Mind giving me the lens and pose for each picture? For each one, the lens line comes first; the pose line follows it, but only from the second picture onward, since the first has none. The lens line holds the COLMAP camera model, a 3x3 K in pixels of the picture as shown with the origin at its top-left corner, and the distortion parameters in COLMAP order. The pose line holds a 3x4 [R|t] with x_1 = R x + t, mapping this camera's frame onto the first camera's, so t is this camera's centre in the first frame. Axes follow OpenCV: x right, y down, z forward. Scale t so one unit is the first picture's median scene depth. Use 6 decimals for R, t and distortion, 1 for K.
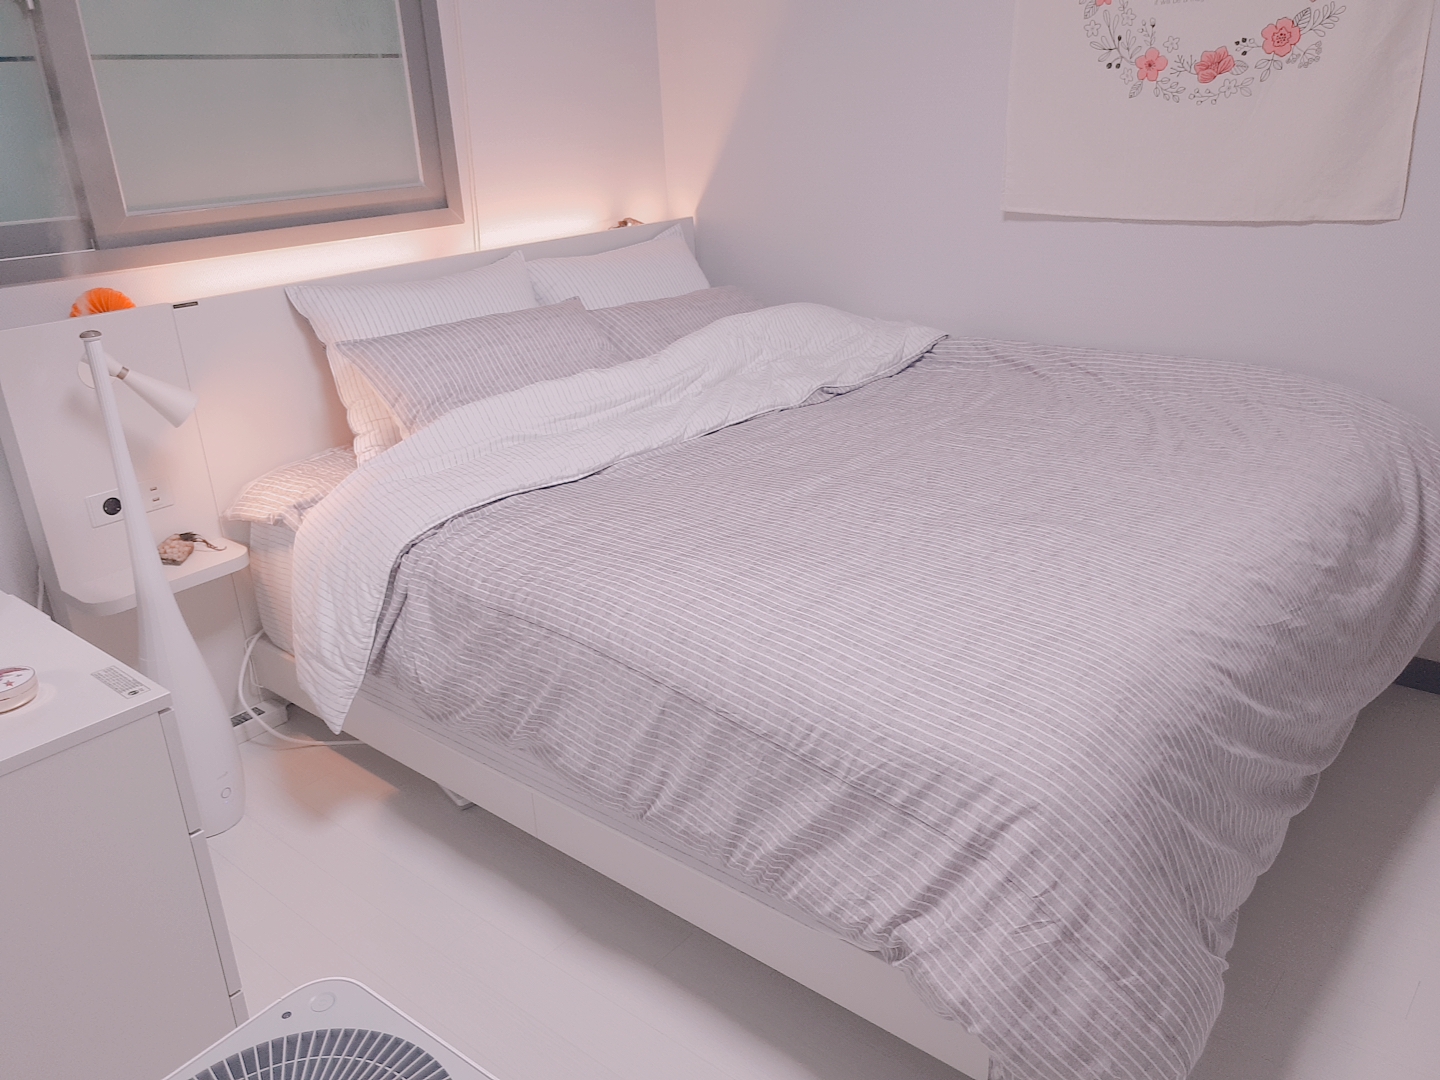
lens RADIAL K [[1125.9, 0, 699.8], [0, 1125.9, 534.9], [0, 0, 1]] dist [-0.000904, 0.054346]
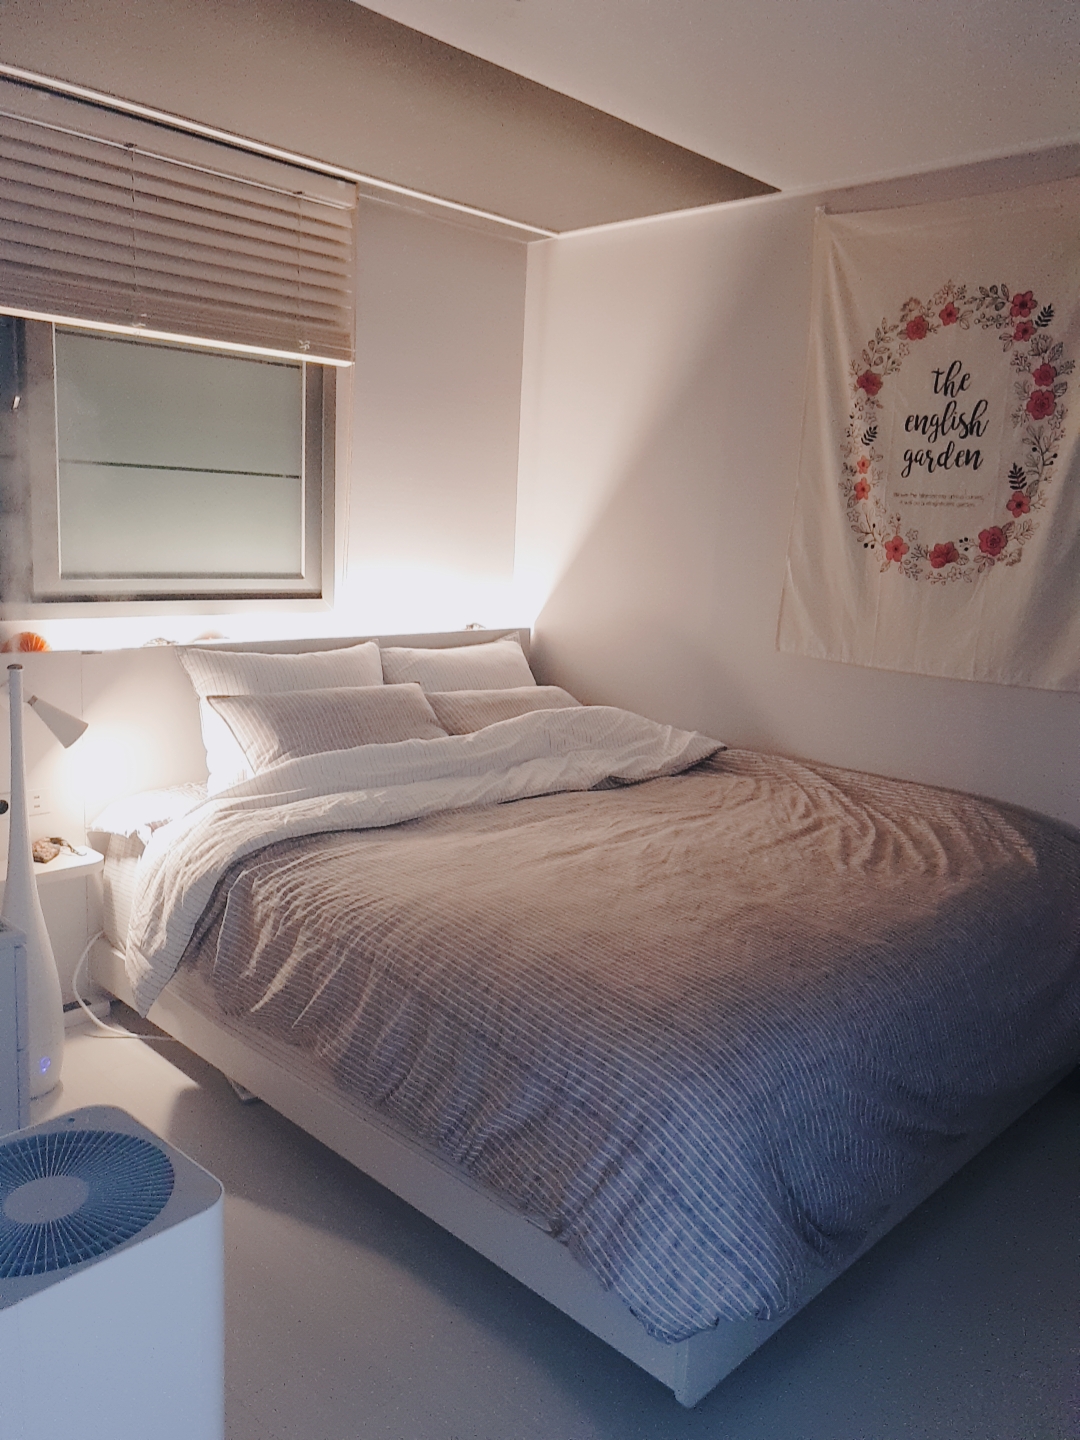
lens RADIAL K [[1116.6, 0, 540.0], [0, 1116.6, 720.0], [0, 0, 1]] dist [0.006522, -0.003367]
pose [[0.993525, 0.108362, -0.034138, 0.075399], [-0.112874, 0.975660, -0.188010, 0.040160], [0.012934, 0.190646, 0.981574, -0.167134]]
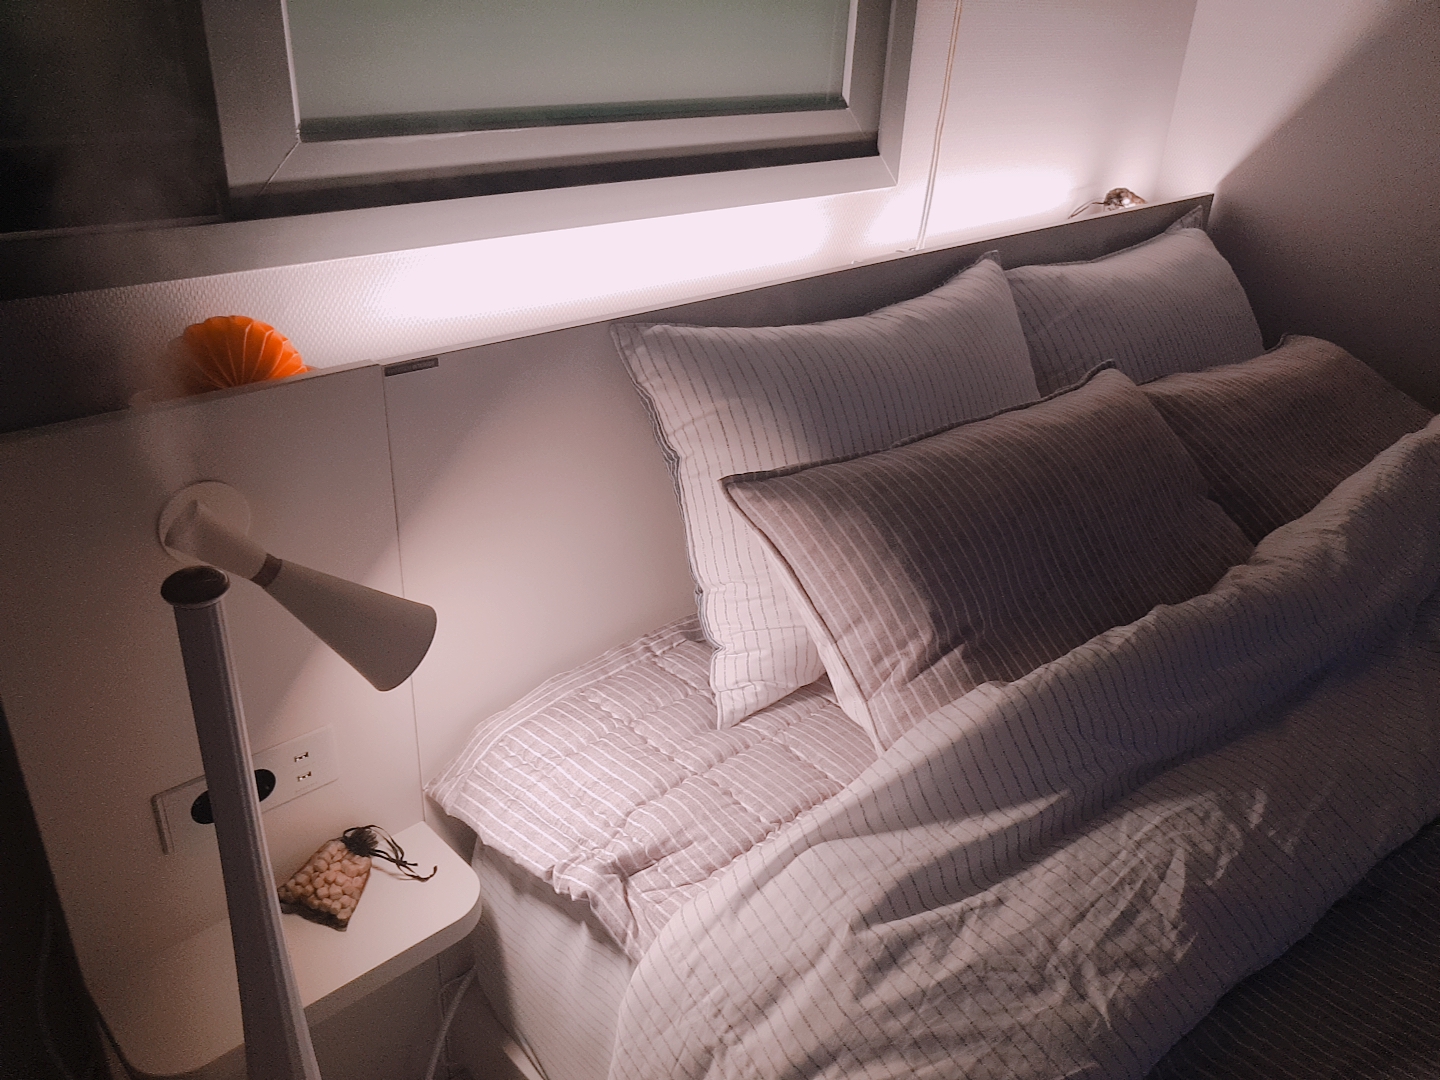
lens RADIAL K [[1109.6, 0, 720.0], [0, 1109.6, 540.0], [0, 0, 1]] dist [0.039469, -0.001181]
pose [[0.990545, 0.133487, -0.031649, -0.308665], [-0.129126, 0.985107, 0.113539, -0.197437], [0.046334, -0.108378, 0.993029, 0.558746]]
